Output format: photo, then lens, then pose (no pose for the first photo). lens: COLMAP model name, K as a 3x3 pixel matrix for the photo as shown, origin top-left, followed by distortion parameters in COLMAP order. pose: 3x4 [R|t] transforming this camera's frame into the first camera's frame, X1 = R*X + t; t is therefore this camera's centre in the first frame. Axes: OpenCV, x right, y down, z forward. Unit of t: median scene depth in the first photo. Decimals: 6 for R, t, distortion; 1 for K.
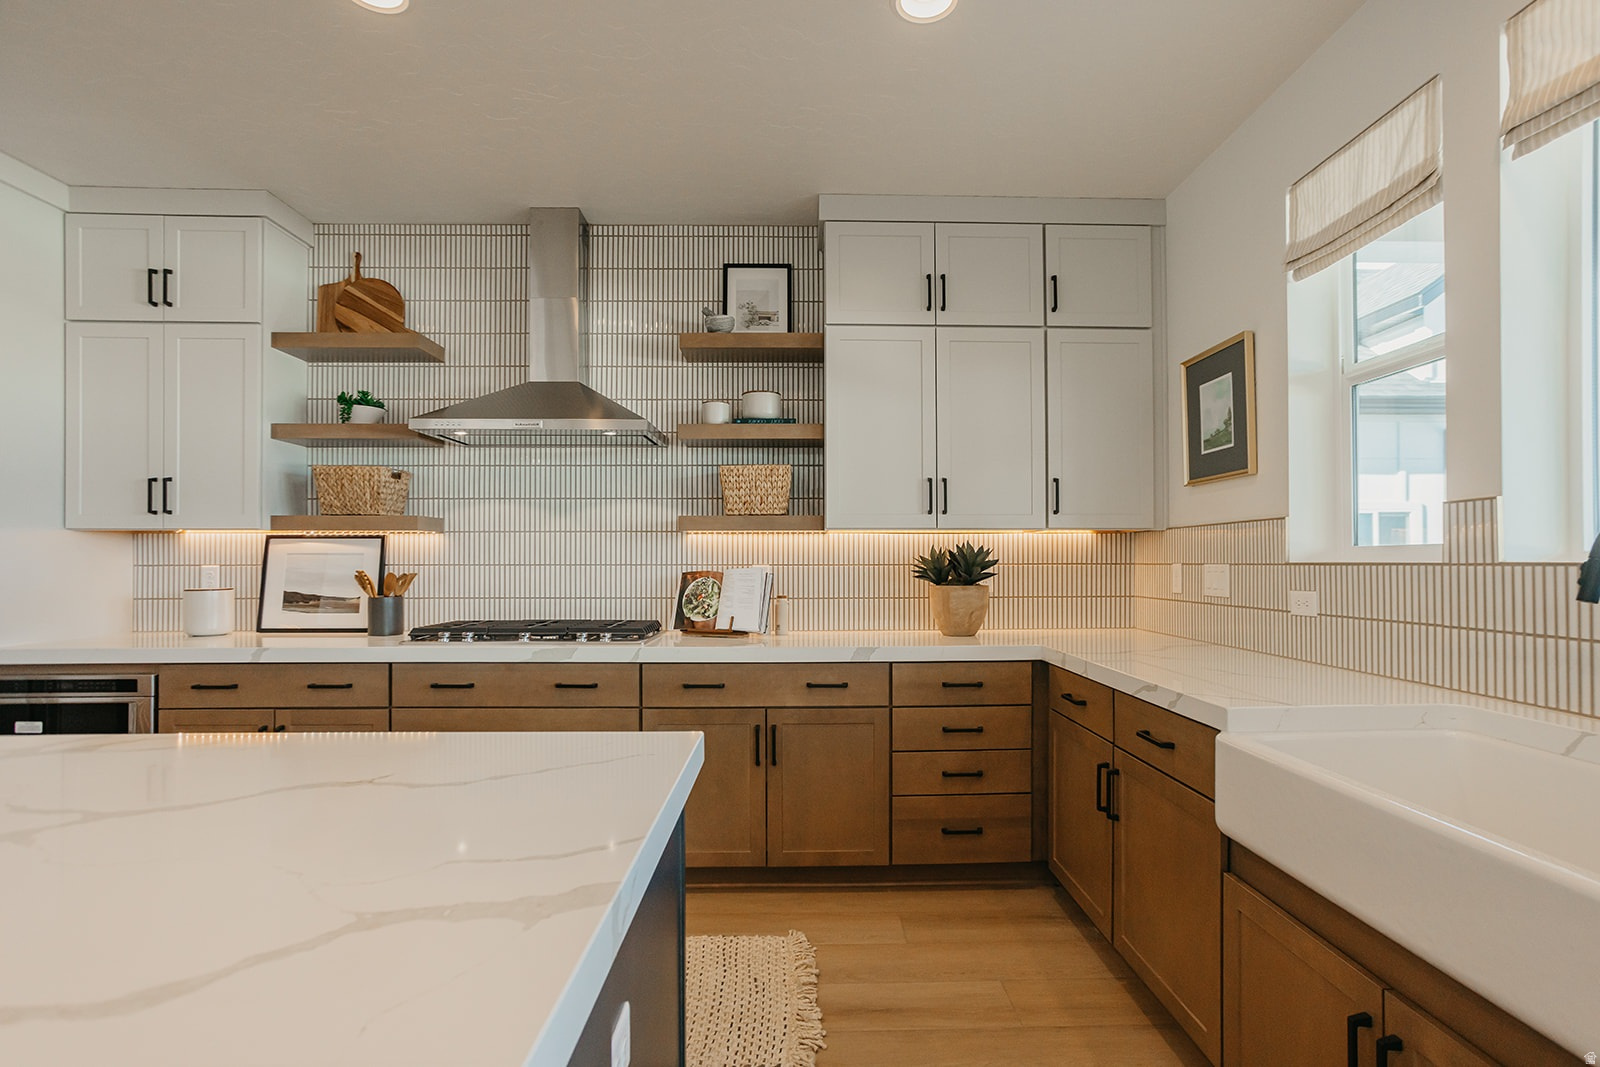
lens RADIAL K [[770.5, 0, 820.7], [0, 770.5, 557.0], [0, 0, 1]] dist [-0.056752, 0.036231]
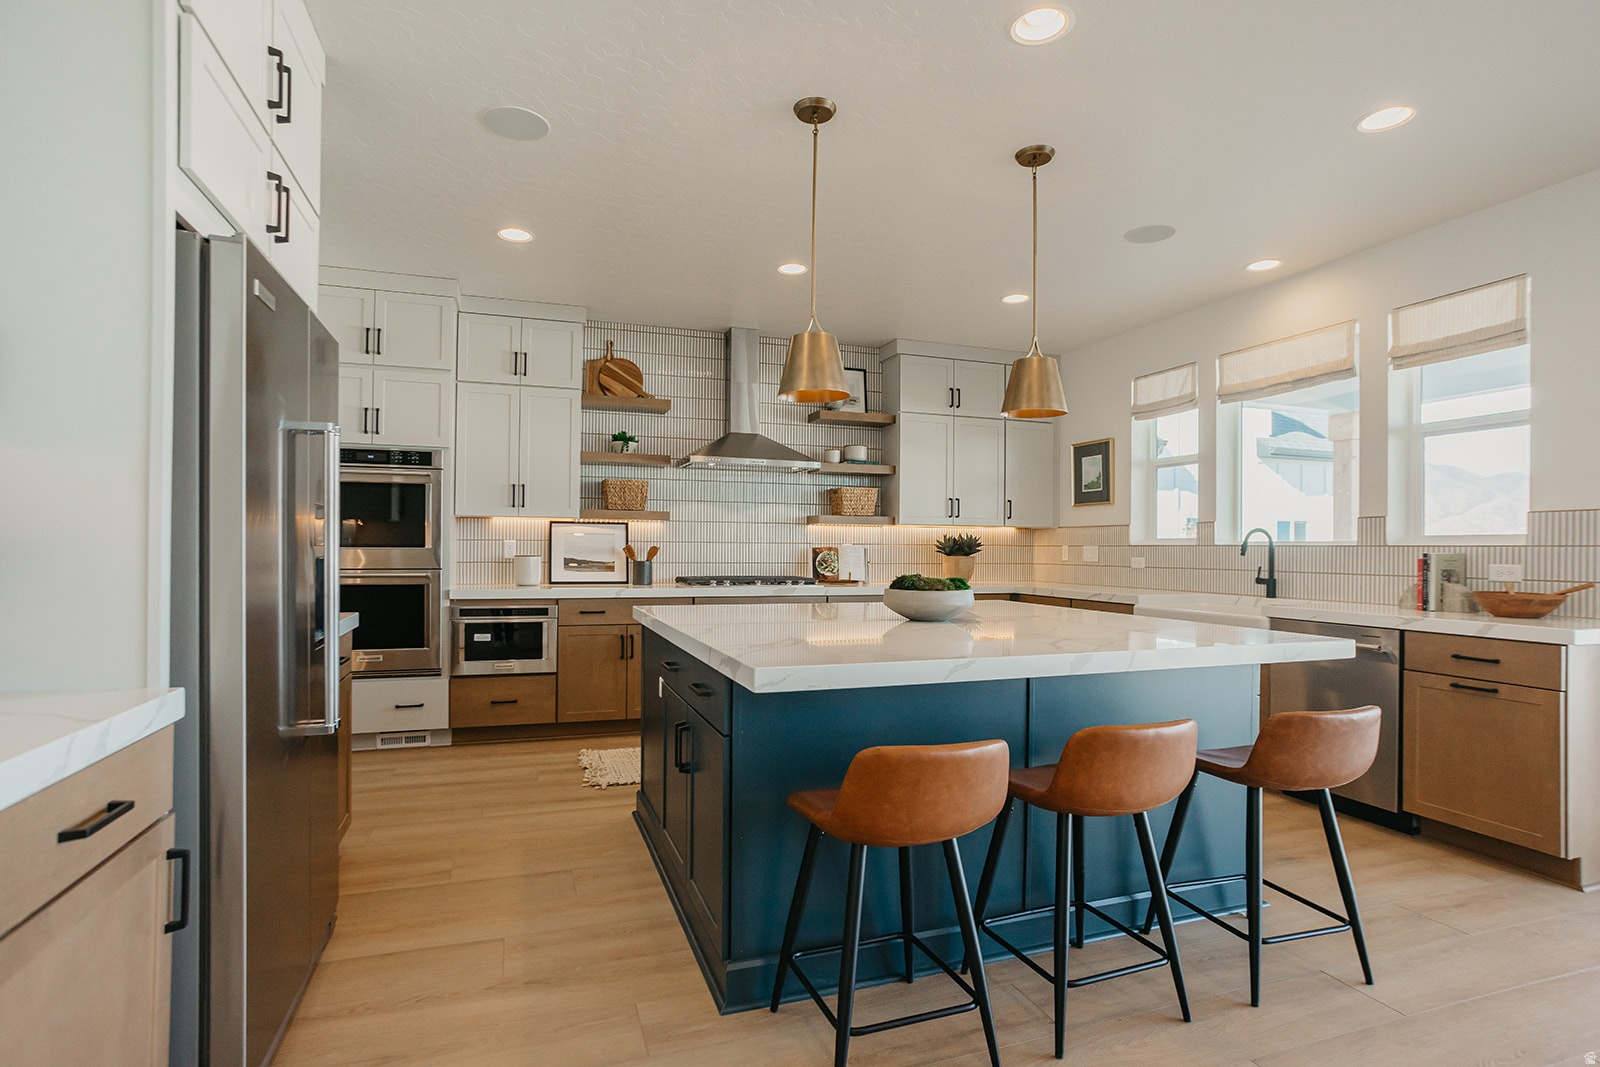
lens RADIAL K [[799.4, 0, 793.9], [0, 799.4, 544.1], [0, 0, 1]] dist [-0.041997, 0.000265]
pose [[0.955343, 0.011447, 0.295277, -0.769014], [-0.012502, 0.999920, 0.001684, 0.009198], [-0.295234, -0.005301, 0.955410, -0.713220]]
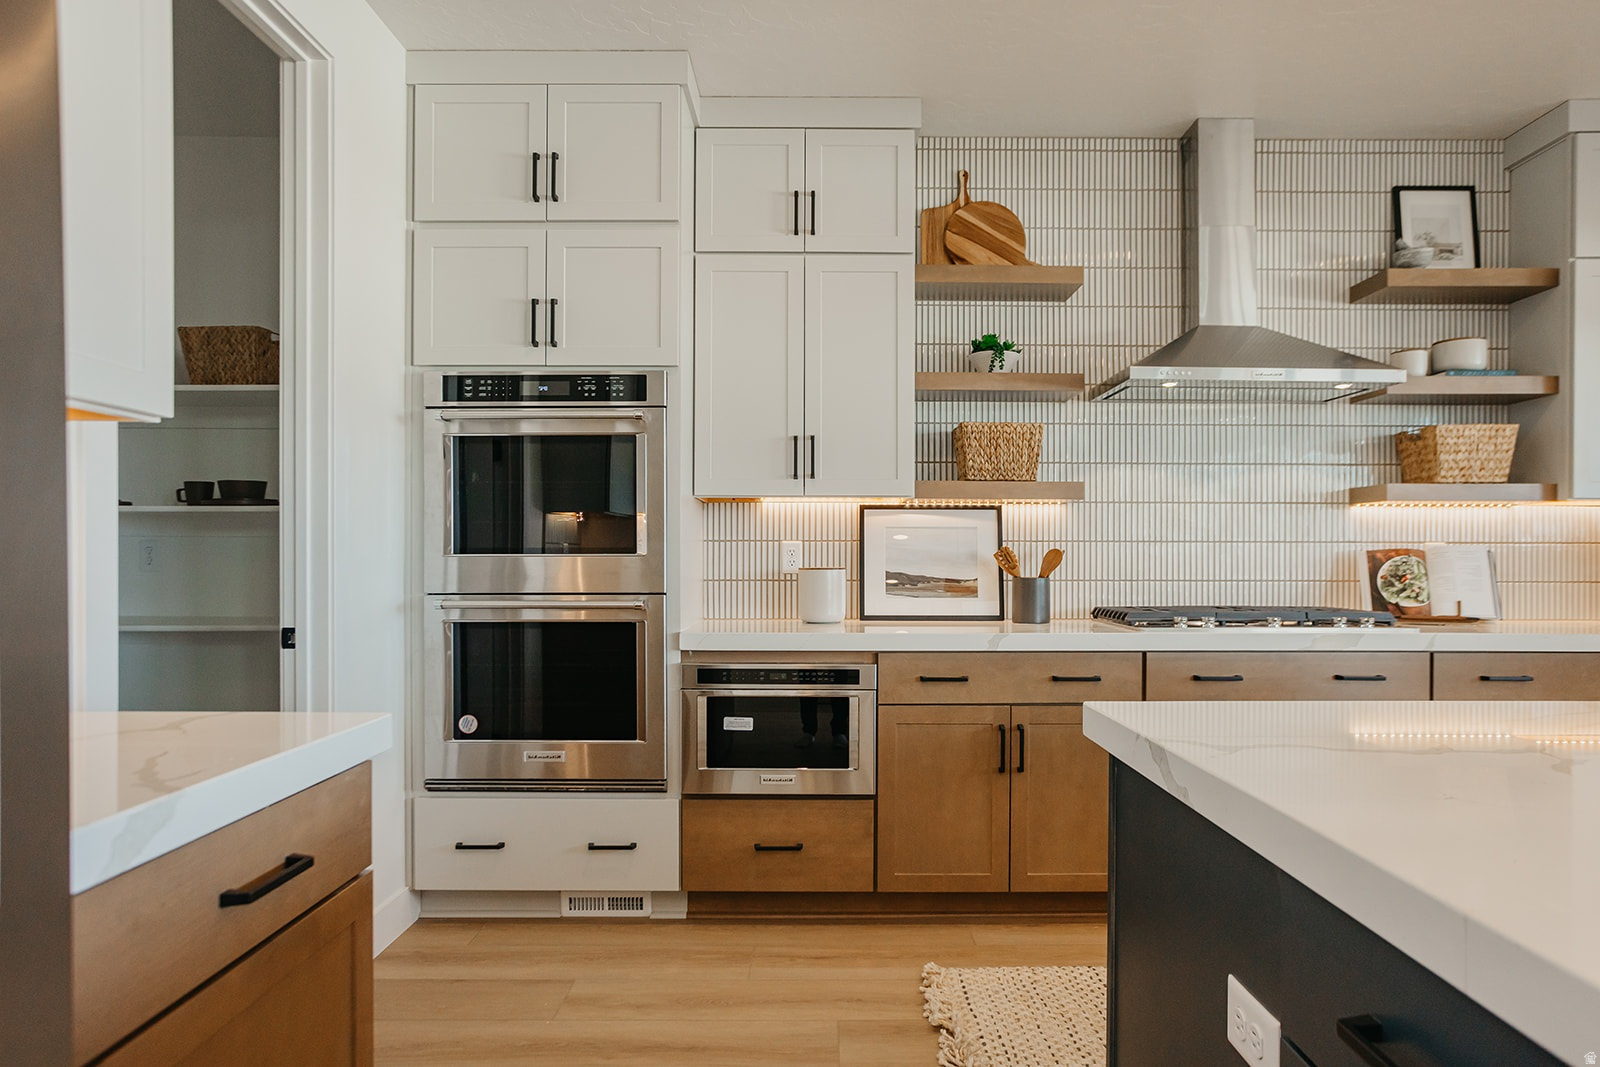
lens RADIAL K [[967.0, 0, 826.3], [0, 967.0, 560.4], [0, 0, 1]] dist [-0.062674, 0.060753]
pose [[0.999450, 0.003340, -0.033002, -0.768306], [-0.003032, 0.999951, 0.009389, 0.023686], [0.033031, -0.009284, 0.999411, -0.081728]]
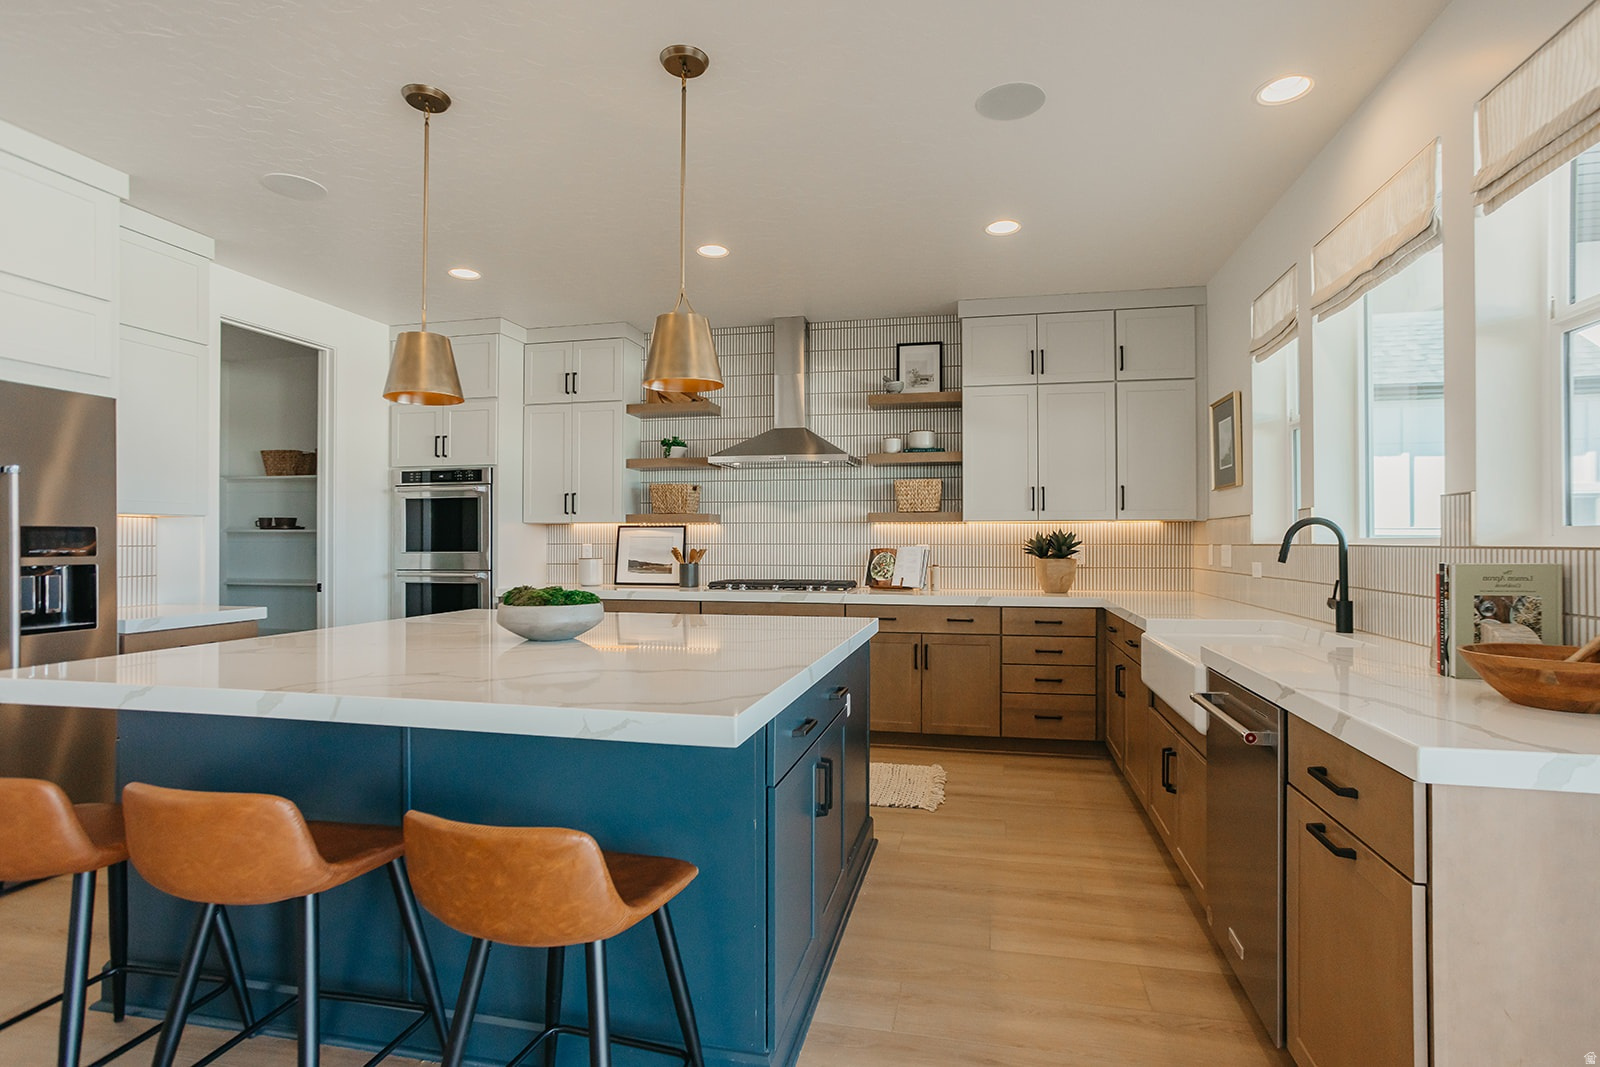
lens RADIAL K [[771.8, 0, 826.1], [0, 771.8, 536.1], [0, 0, 1]] dist [-0.058871, 0.000002]
pose [[0.971965, -0.000066, -0.235125, 0.099041], [-0.000166, 1.000000, -0.000964, -0.004941], [0.235125, 0.000976, 0.971965, -0.534389]]
